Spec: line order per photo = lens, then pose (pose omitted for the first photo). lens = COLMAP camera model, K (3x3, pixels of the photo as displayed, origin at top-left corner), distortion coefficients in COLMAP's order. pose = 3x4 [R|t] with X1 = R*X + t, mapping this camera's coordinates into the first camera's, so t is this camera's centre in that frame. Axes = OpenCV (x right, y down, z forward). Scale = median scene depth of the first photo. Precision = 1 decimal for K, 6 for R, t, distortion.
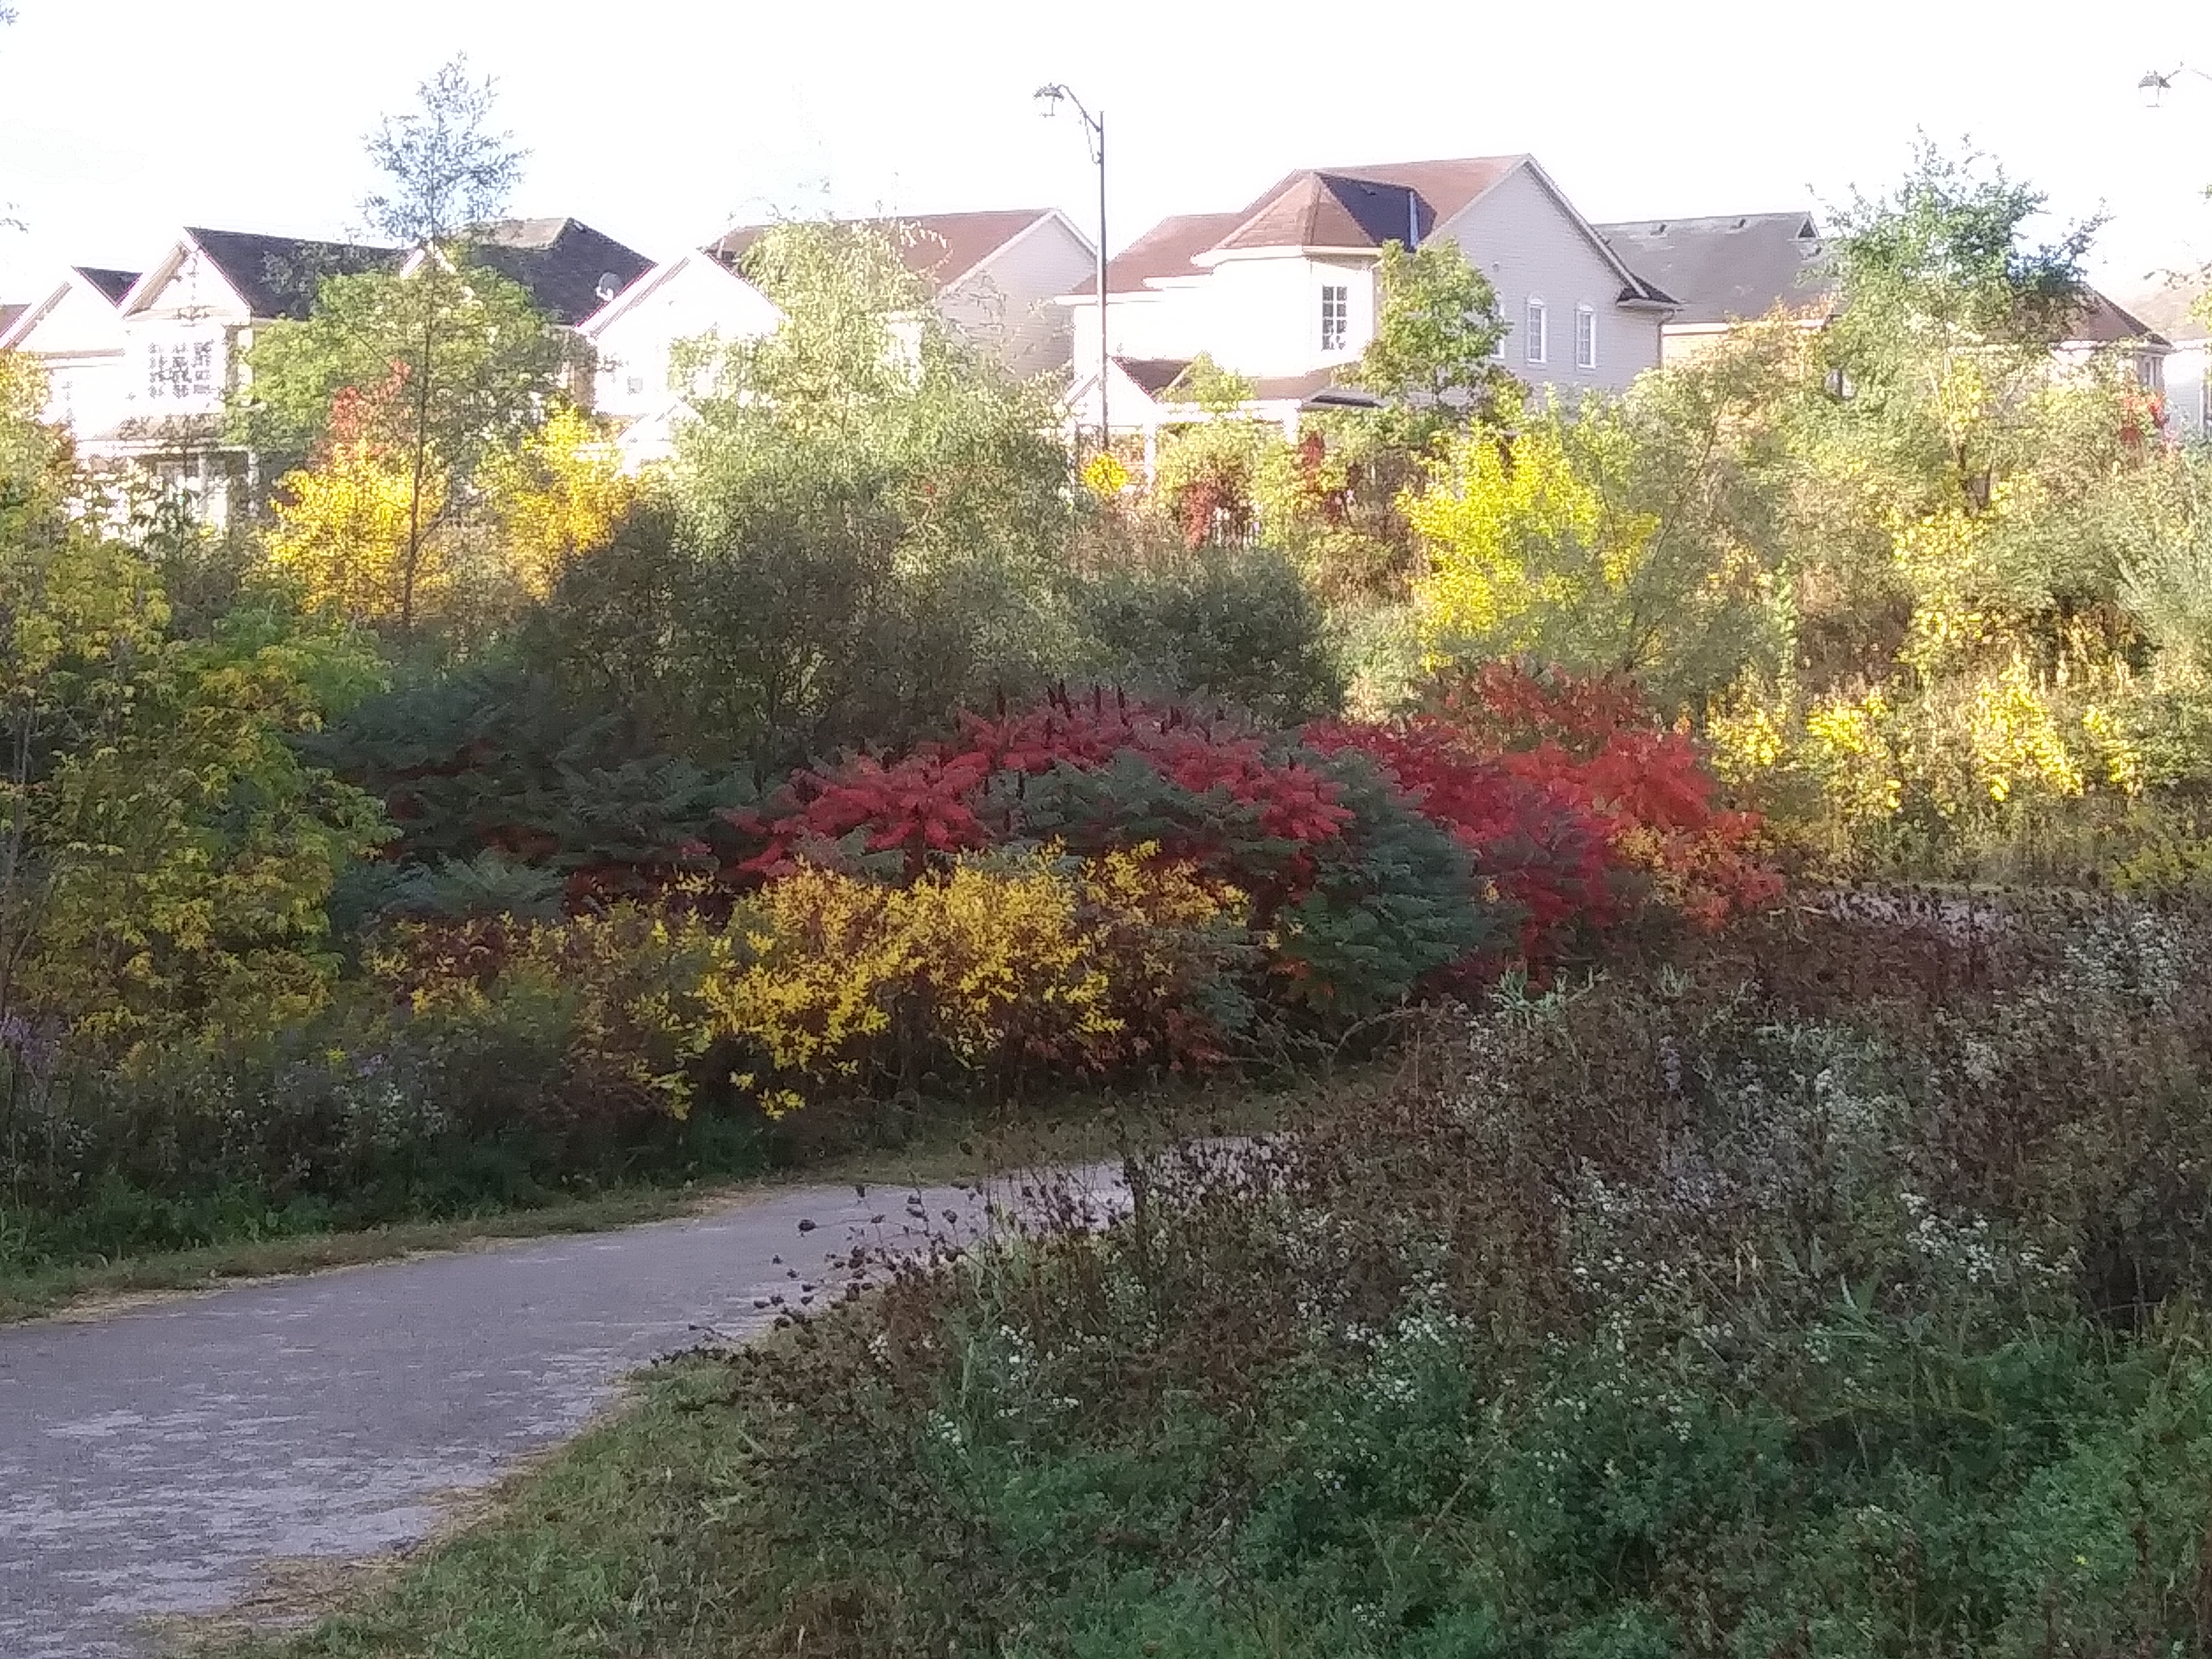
lens RADIAL K [[4694.5, 0, 1106.0], [0, 4694.5, 829.5], [0, 0, 1]] dist [0.042477, -0.031445]
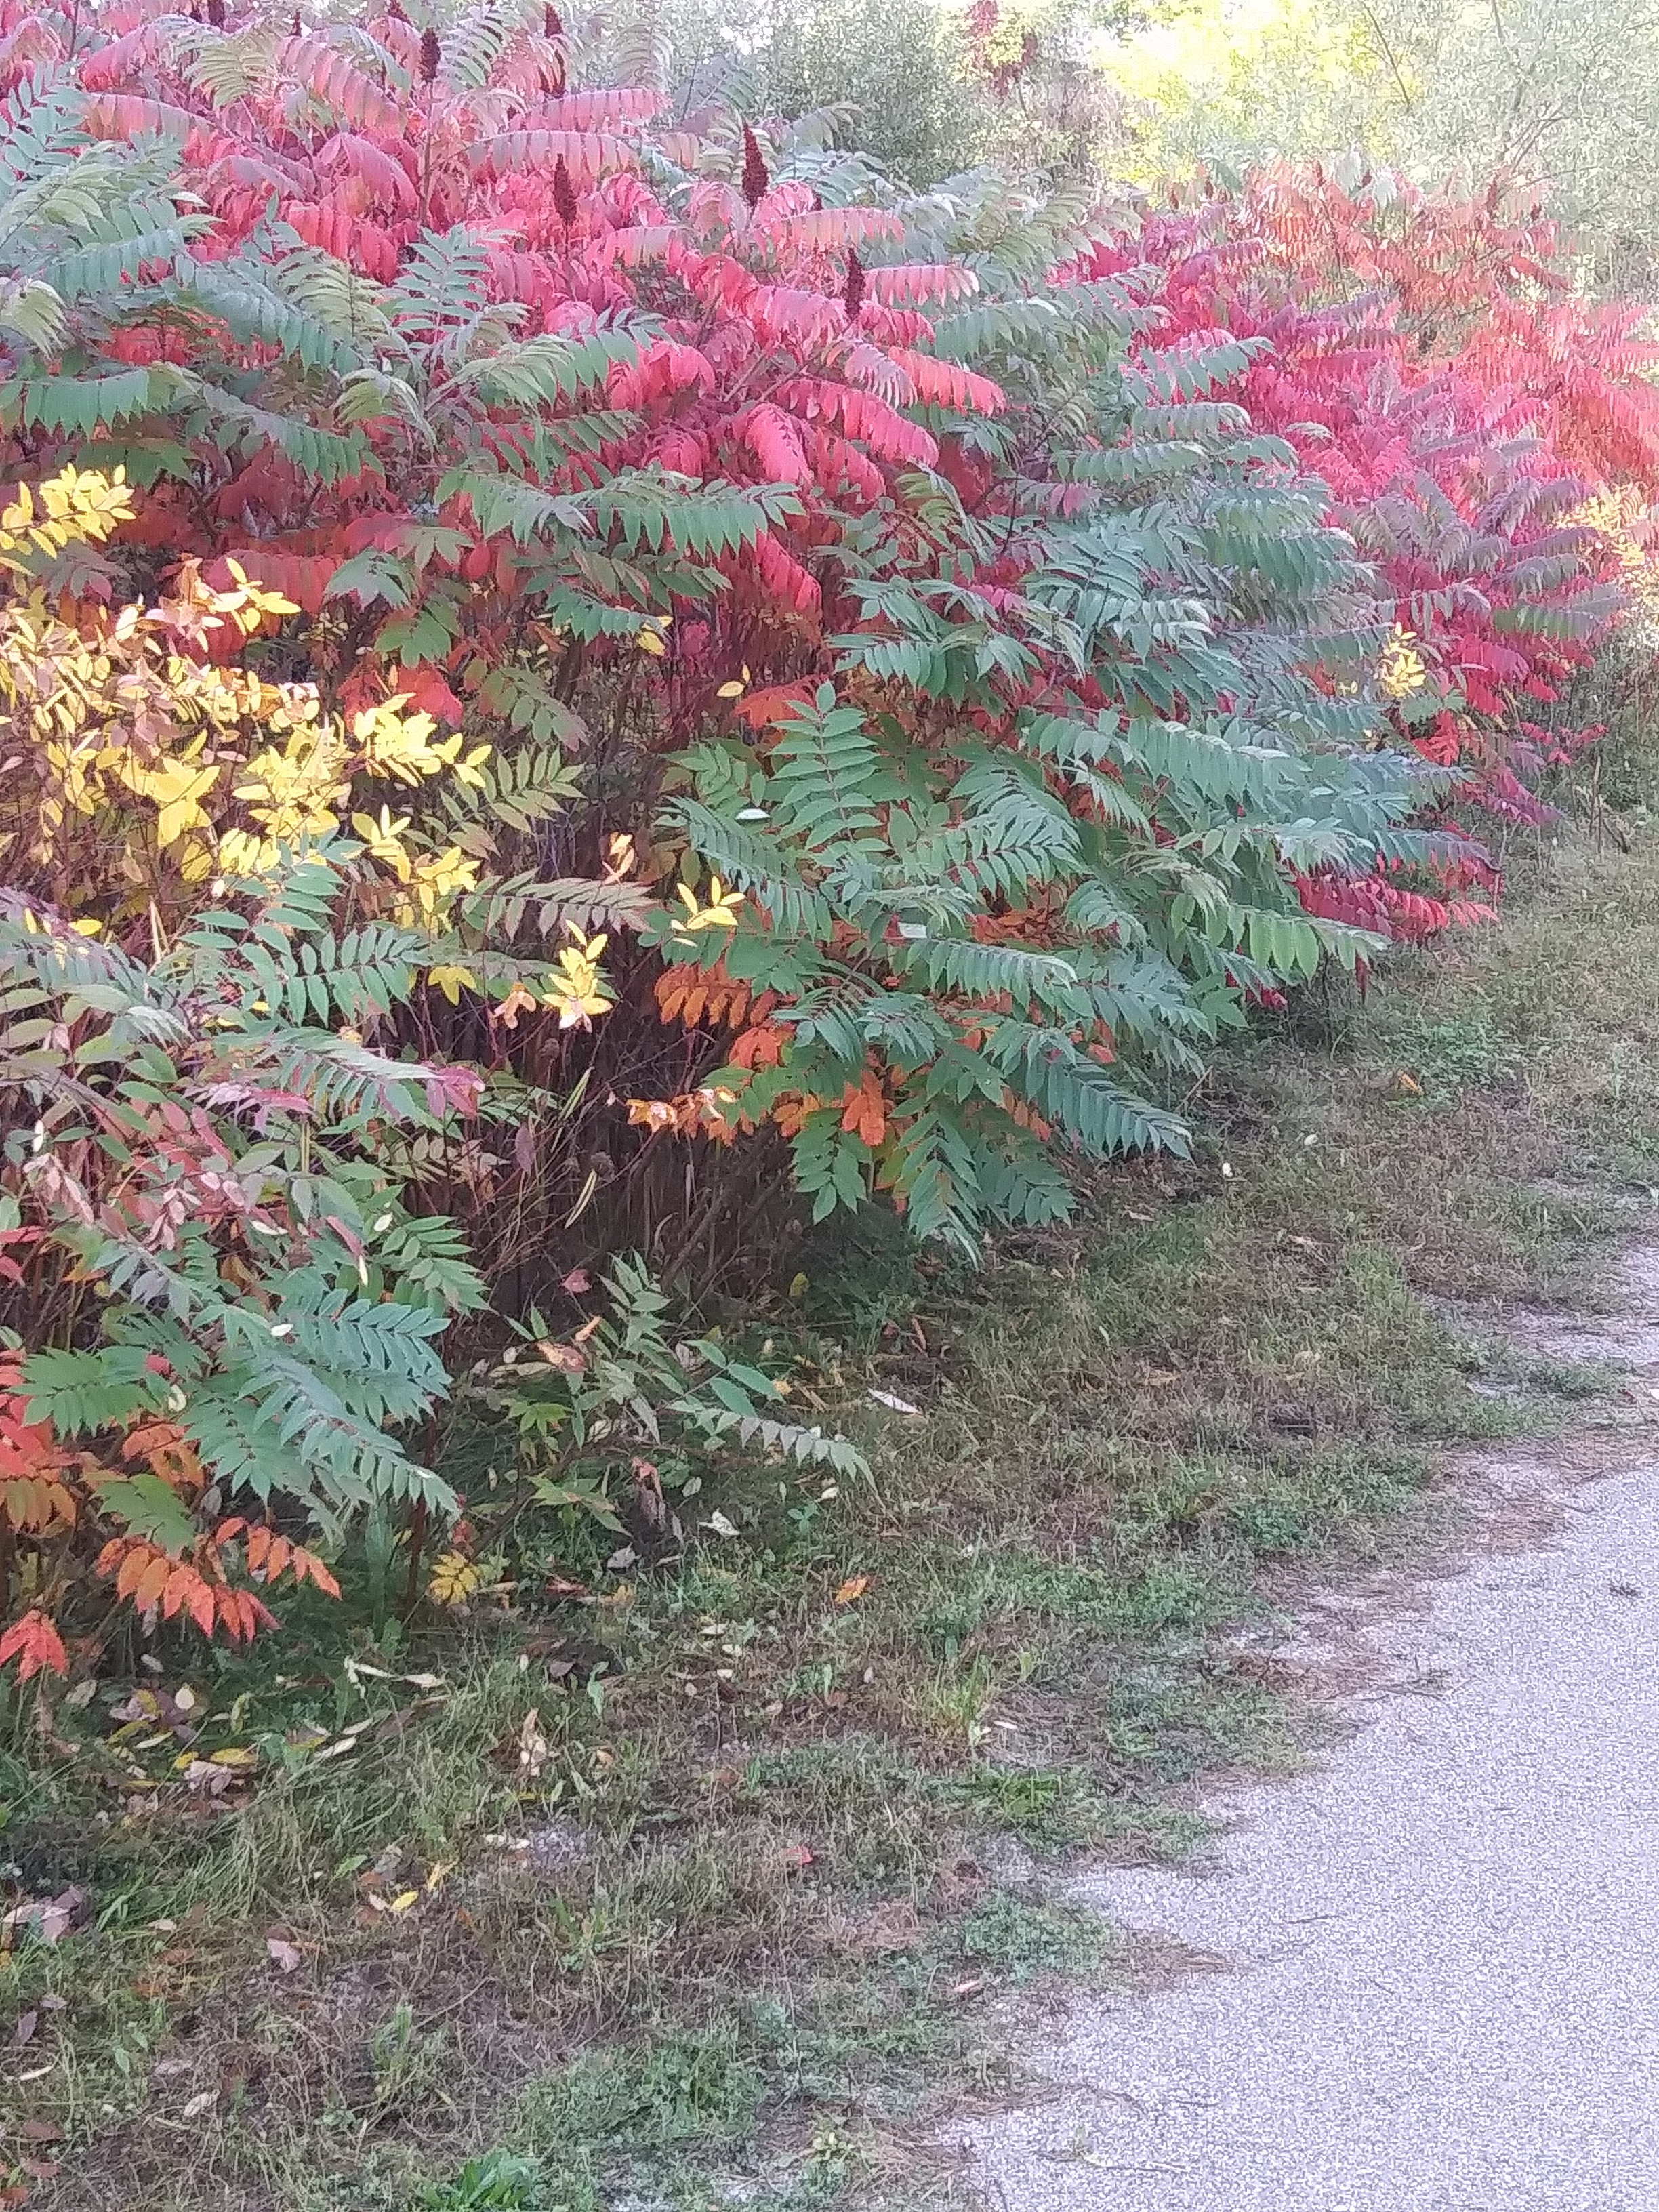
lens RADIAL K [[4694.5, 0, 829.5], [0, 4694.5, 1106.0], [0, 0, 1]] dist [0.042477, -0.031445]
pose [[0.998837, 0.043420, 0.020953, 0.054746], [-0.045889, 0.989504, 0.137024, 0.000561], [-0.014784, -0.137827, 0.990346, 1.022827]]
